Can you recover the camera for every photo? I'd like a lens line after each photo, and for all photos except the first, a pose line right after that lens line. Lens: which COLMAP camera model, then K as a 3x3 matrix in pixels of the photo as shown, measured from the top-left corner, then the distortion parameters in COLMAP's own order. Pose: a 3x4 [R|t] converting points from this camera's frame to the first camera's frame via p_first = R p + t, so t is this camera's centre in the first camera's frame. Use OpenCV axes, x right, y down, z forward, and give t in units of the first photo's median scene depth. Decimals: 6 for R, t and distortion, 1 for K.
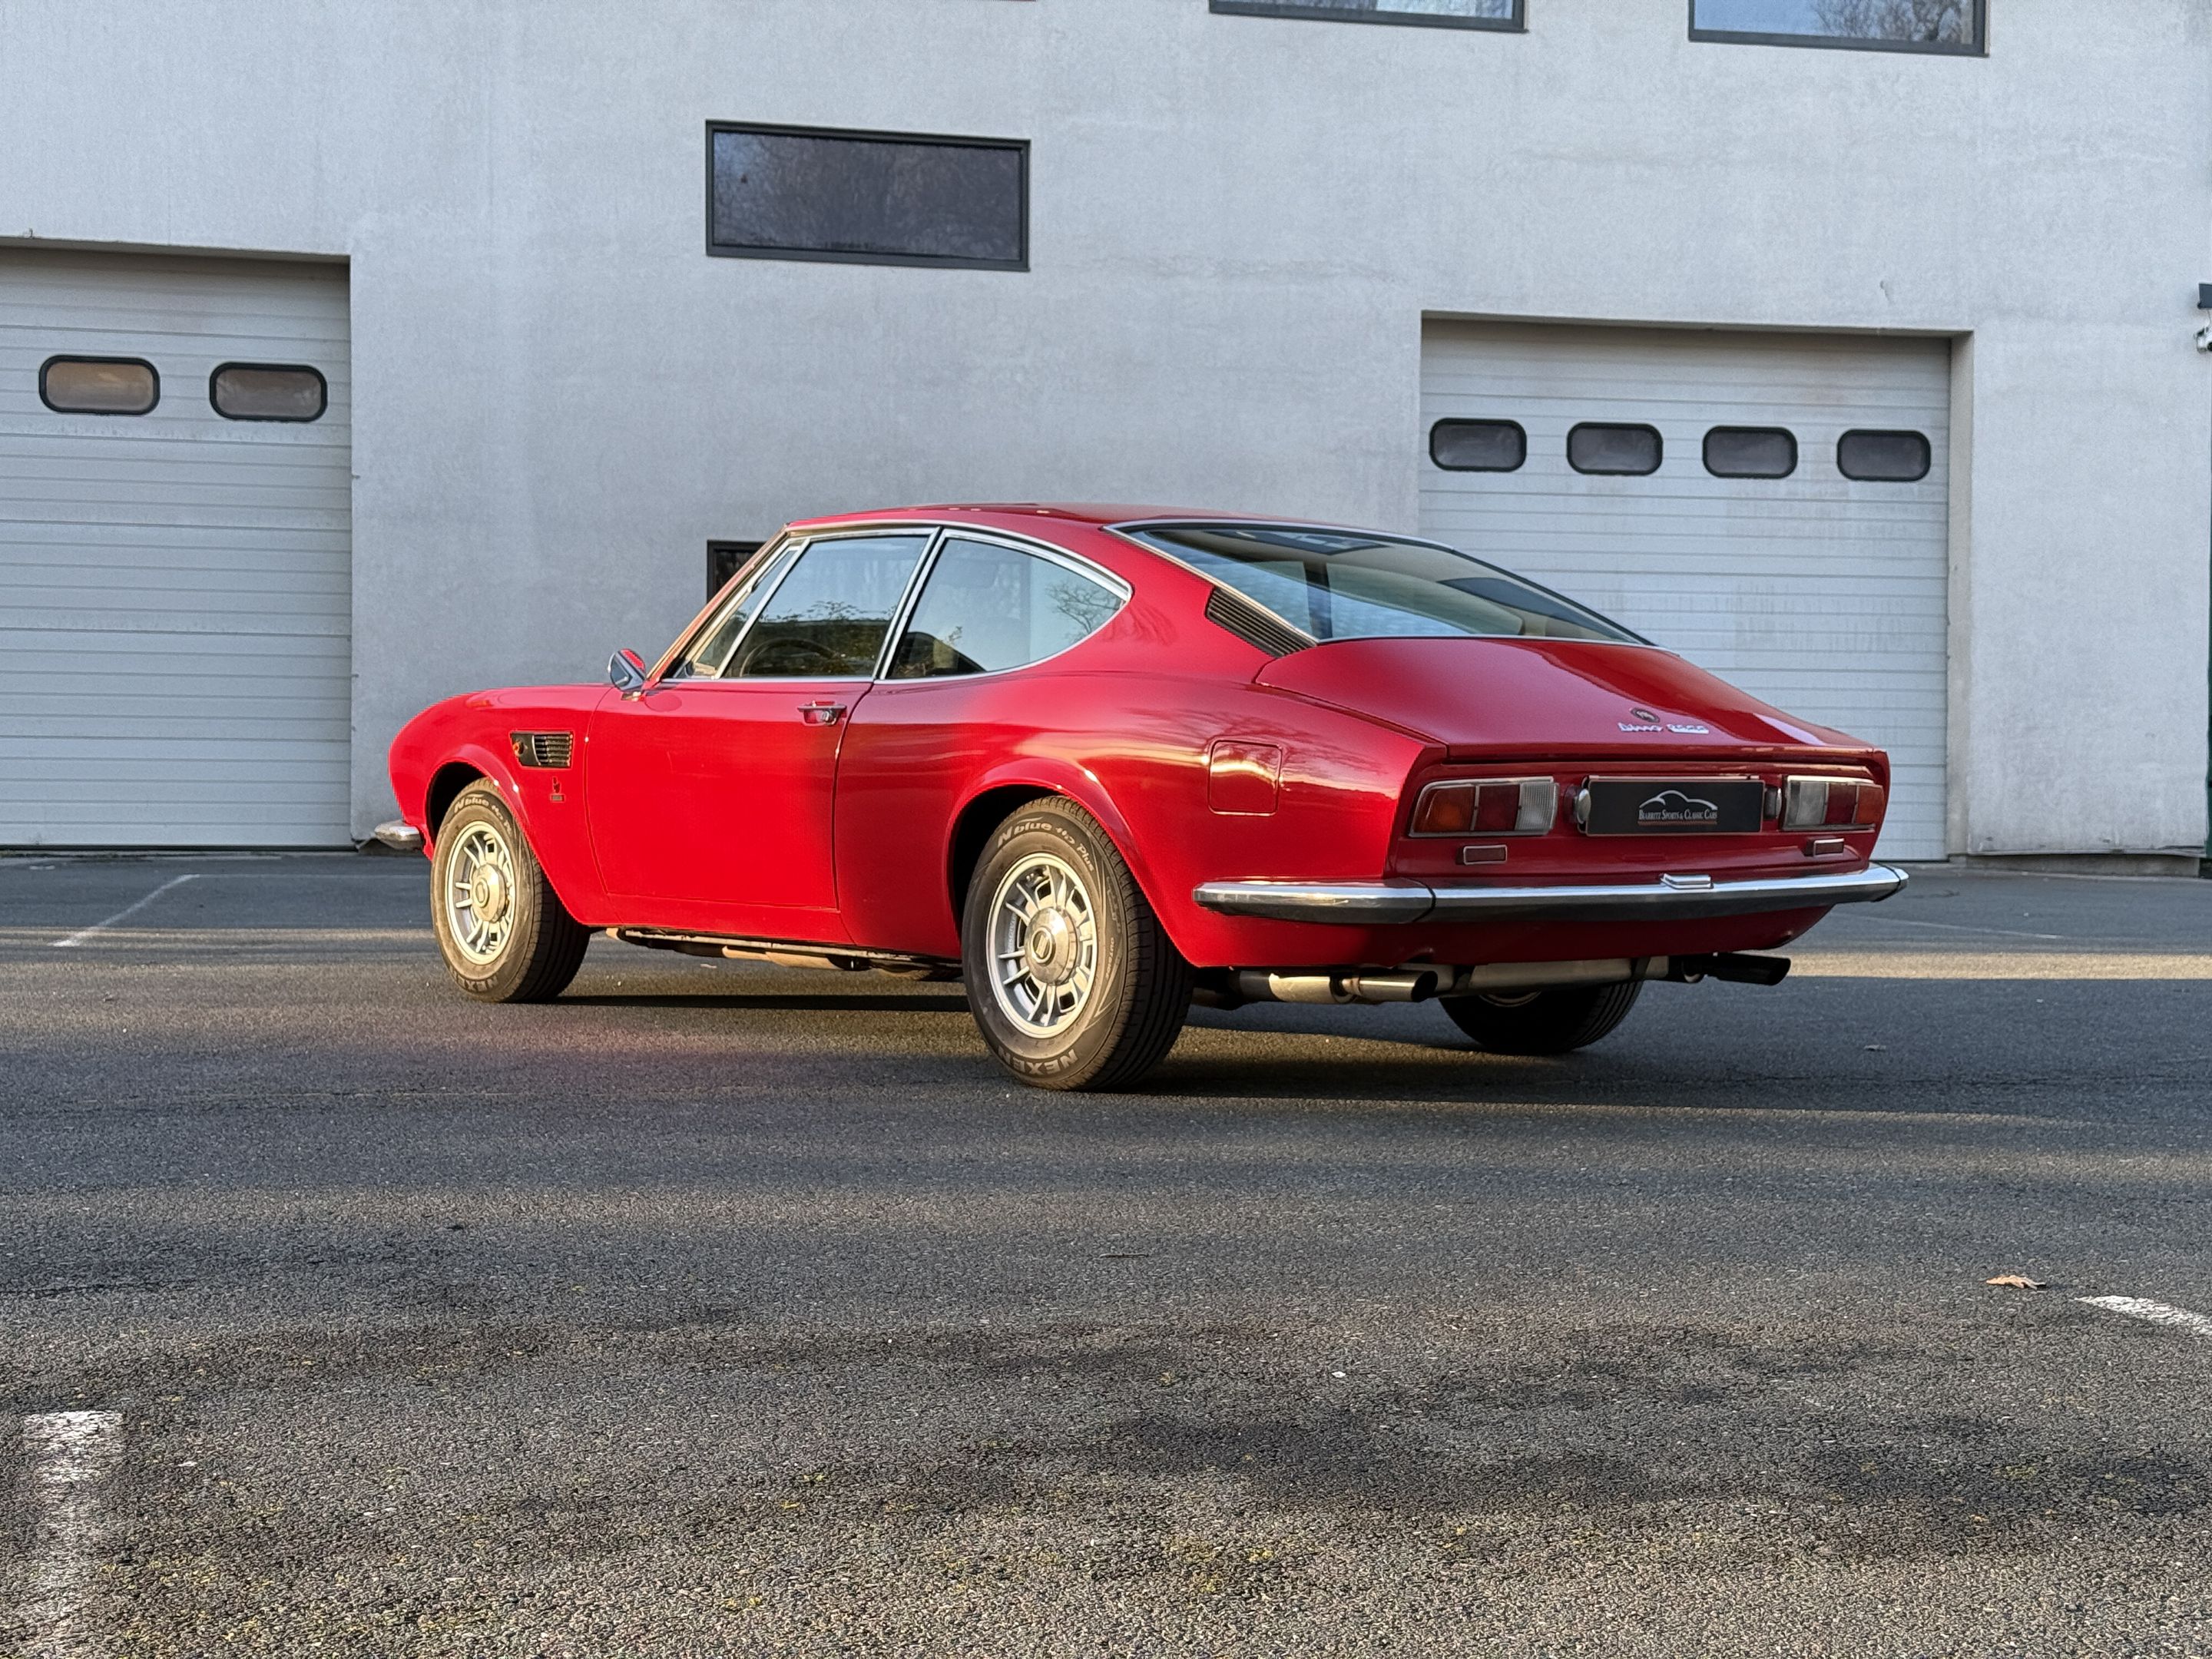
lens RADIAL K [[3254.9, 0, 996.2], [0, 3254.9, 826.2], [0, 0, 1]] dist [0.136346, 0.000000]
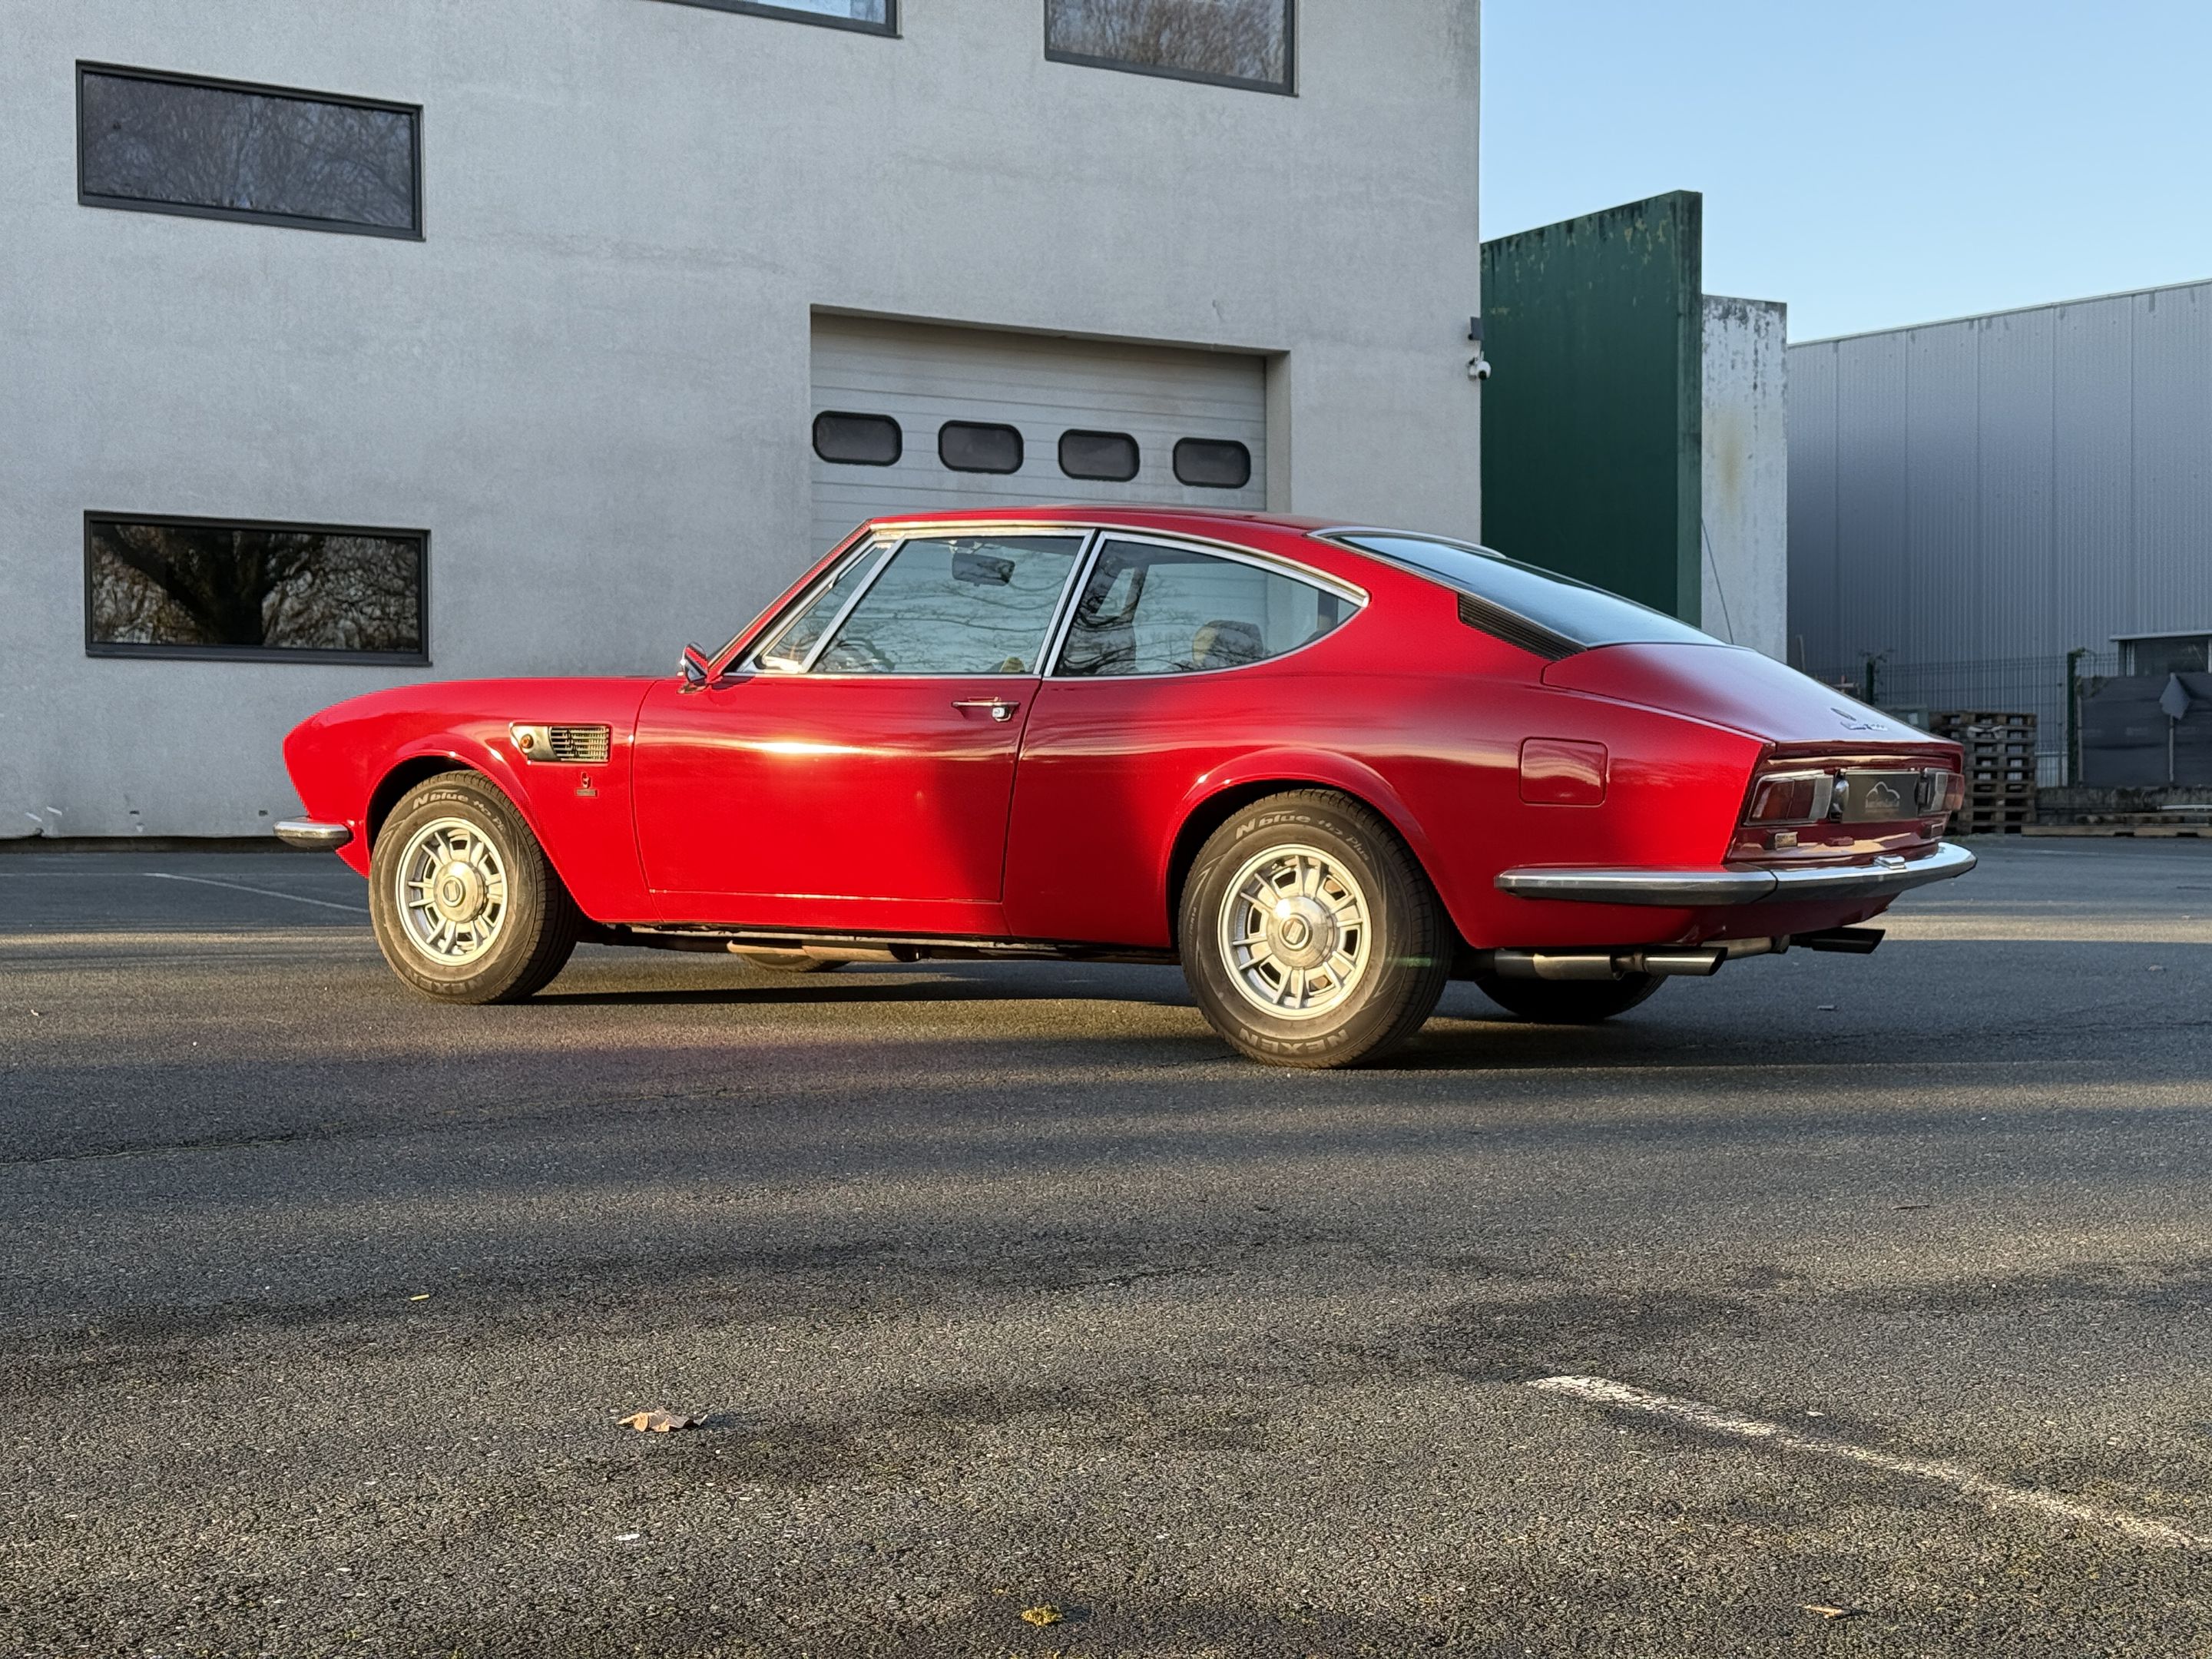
lens RADIAL K [[3254.9, 0, 1058.7], [0, 3254.9, 899.2], [0, 0, 1]] dist [0.136346, 0.000000]
pose [[0.934321, -0.019496, 0.355900, -0.165564], [0.009153, 0.999486, 0.030725, -0.002758], [-0.356316, -0.025449, 0.934019, 0.014677]]
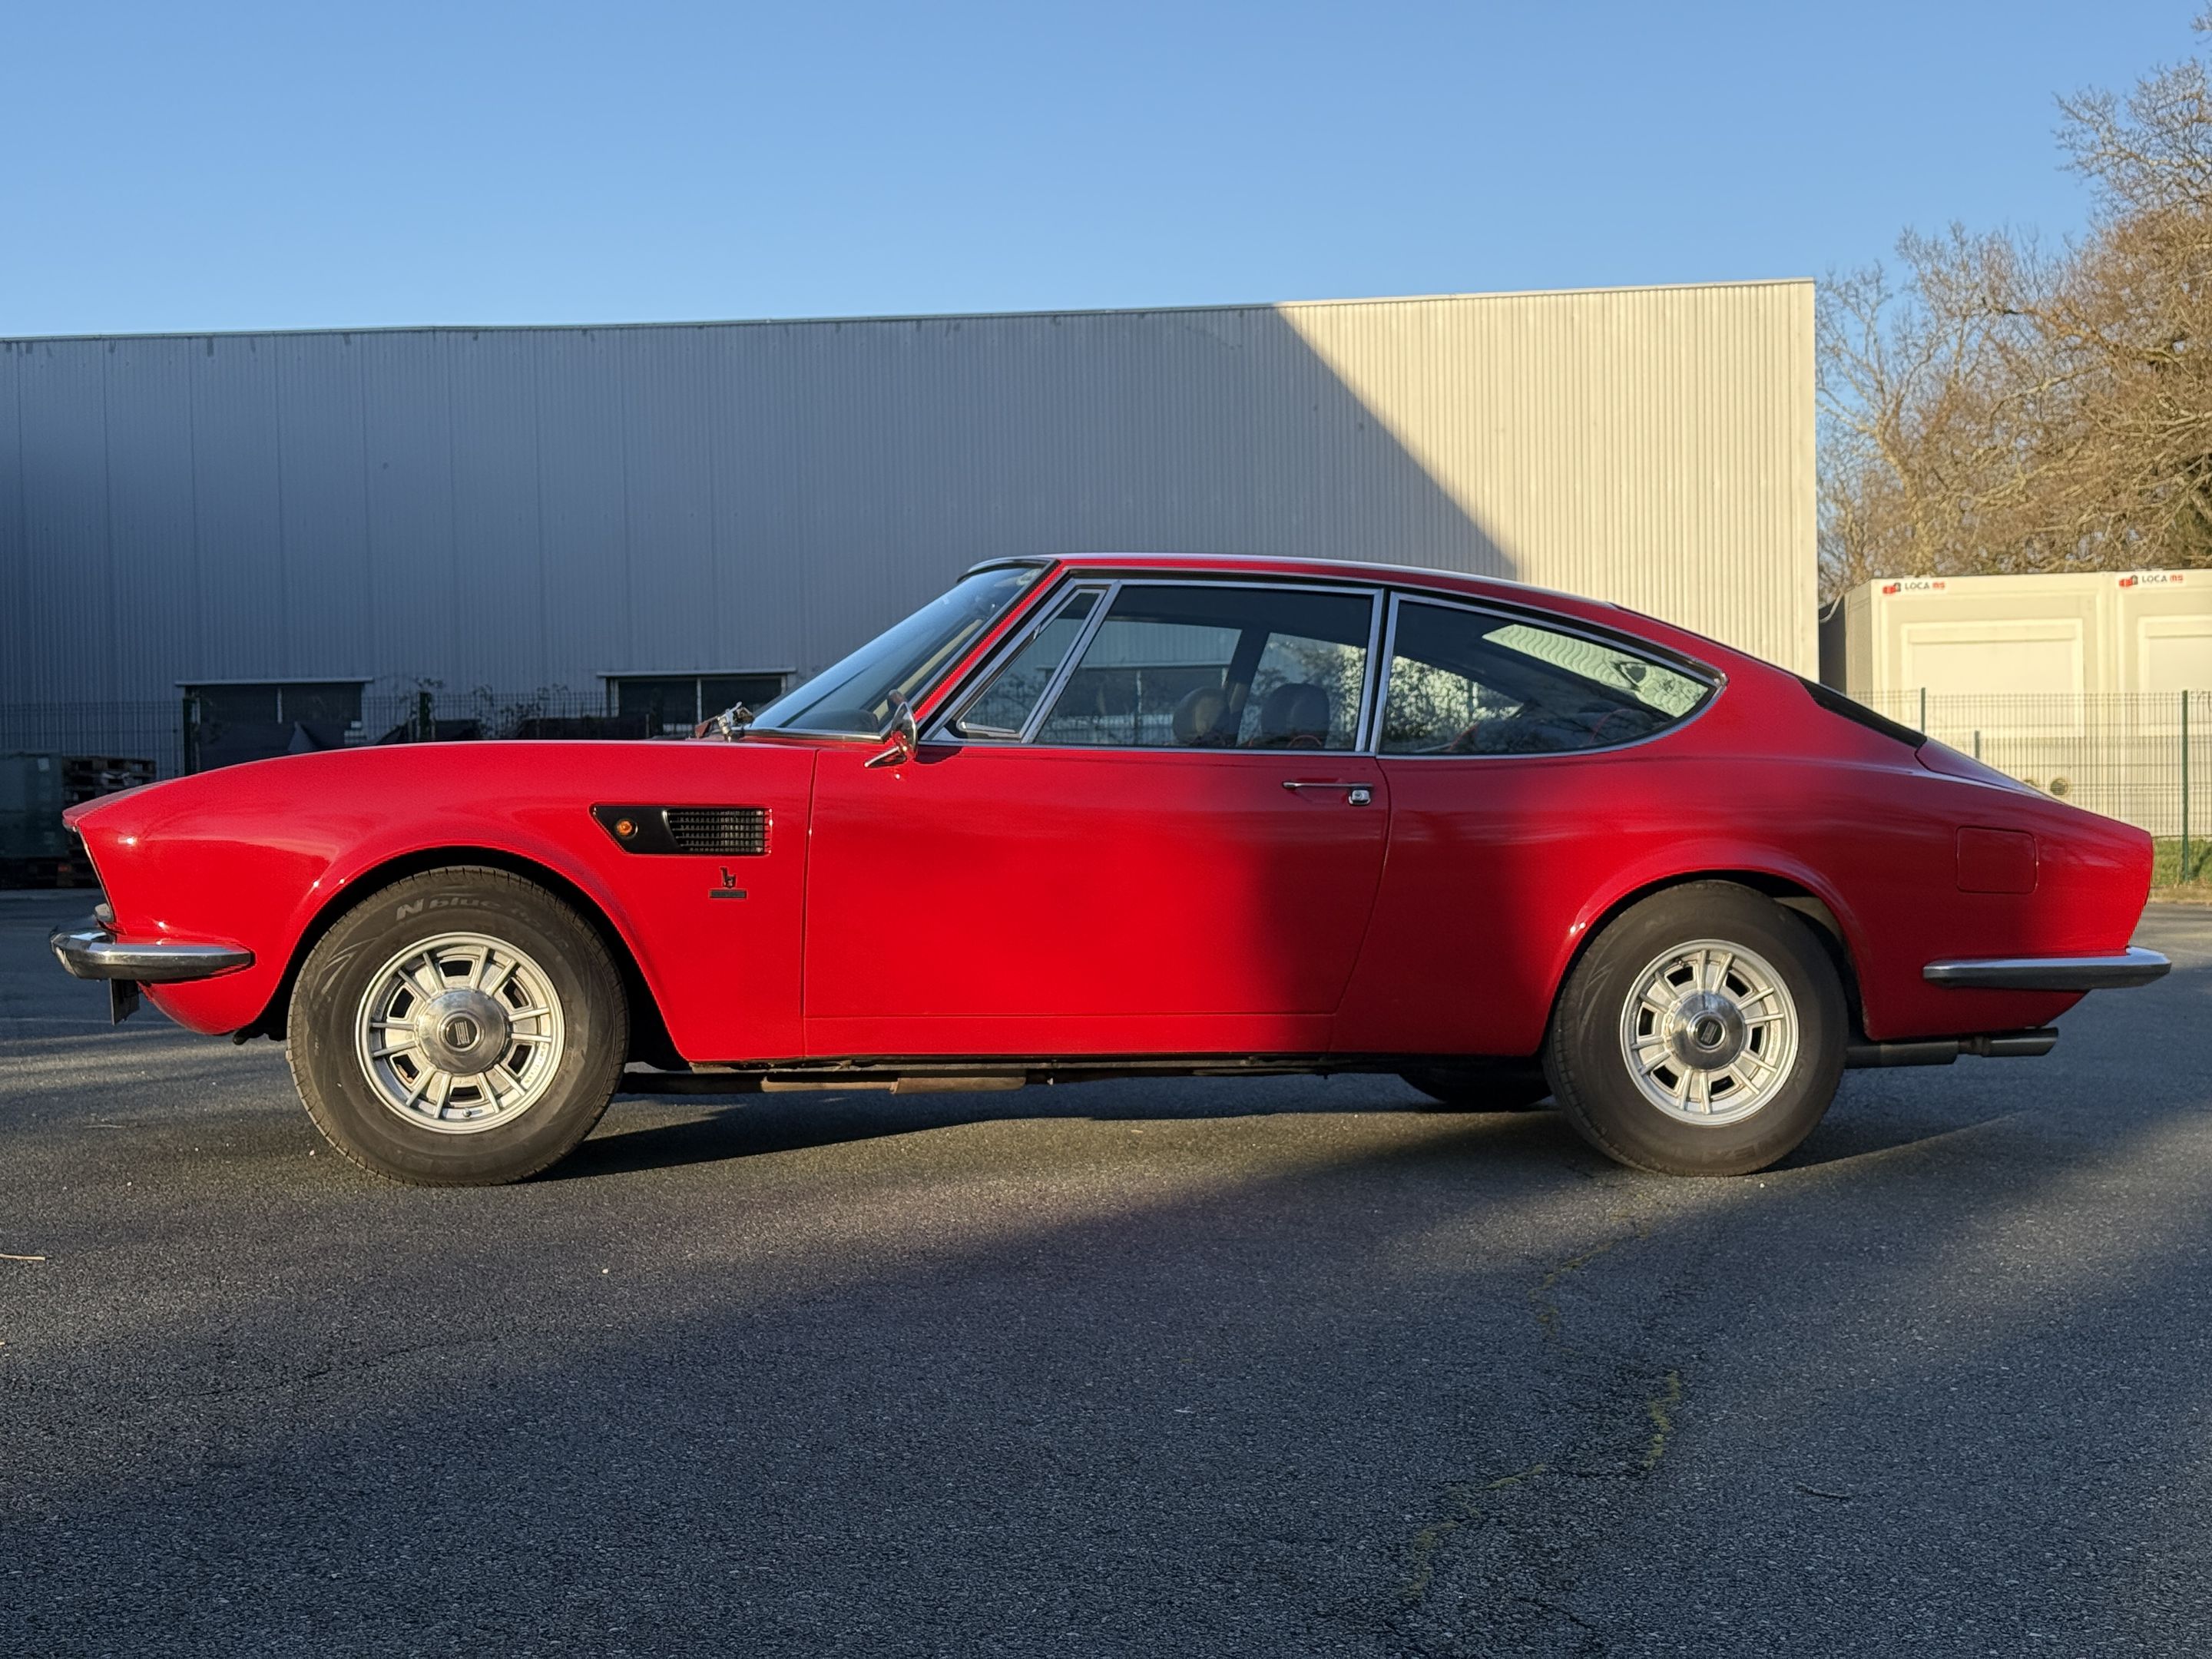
lens RADIAL K [[3254.9, 0, 1126.5], [0, 3254.9, 868.1], [0, 0, 1]] dist [0.136346, 0.000000]
pose [[0.426004, -0.024829, 0.904381, -0.365451], [0.014816, 0.999681, 0.020466, -0.013812], [-0.904600, 0.004681, 0.426236, 0.280614]]
